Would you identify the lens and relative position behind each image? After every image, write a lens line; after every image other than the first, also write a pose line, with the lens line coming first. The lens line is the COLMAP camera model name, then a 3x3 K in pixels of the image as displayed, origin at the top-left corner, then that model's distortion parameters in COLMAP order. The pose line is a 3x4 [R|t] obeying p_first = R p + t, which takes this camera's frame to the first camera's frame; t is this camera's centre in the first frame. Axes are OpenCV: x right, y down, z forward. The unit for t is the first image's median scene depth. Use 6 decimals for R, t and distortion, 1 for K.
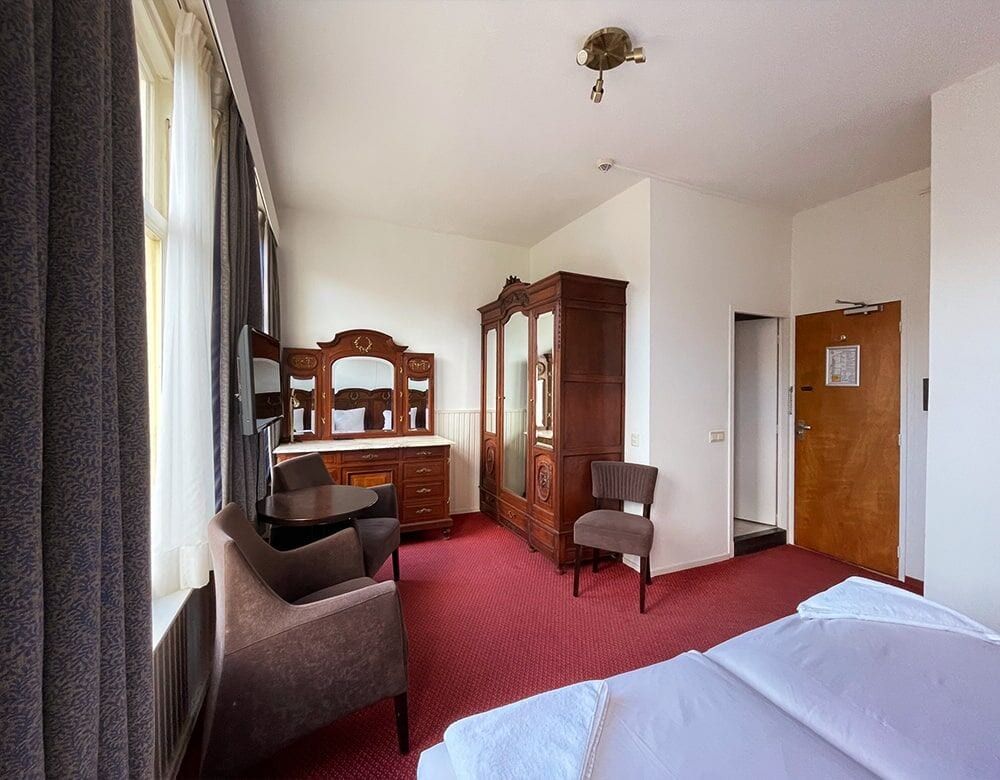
lens RADIAL K [[417.7, 0, 500.1], [0, 417.7, 389.2], [0, 0, 1]] dist [0.000063, -0.000214]
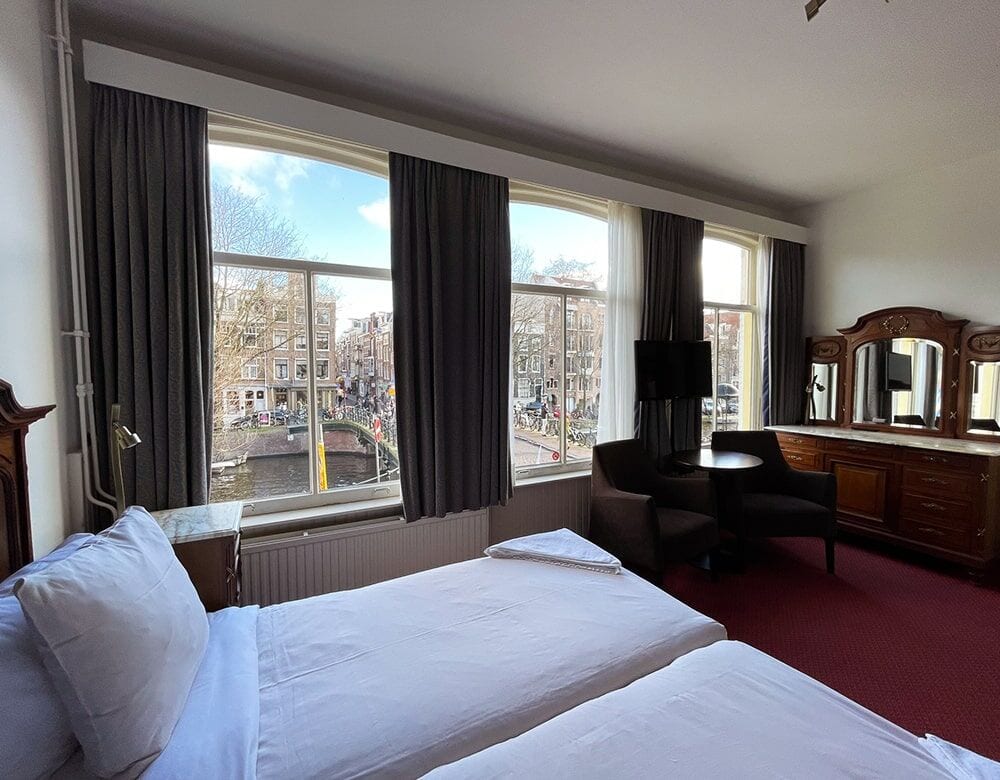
lens RADIAL K [[417.7, 0, 499.4], [0, 417.7, 390.3], [0, 0, 1]] dist [0.000063, -0.000214]
pose [[0.057660, 0.047004, -0.997229, 0.573556], [-0.002758, 0.998895, 0.046923, -0.011154], [0.998332, 0.000045, 0.057726, 0.142768]]
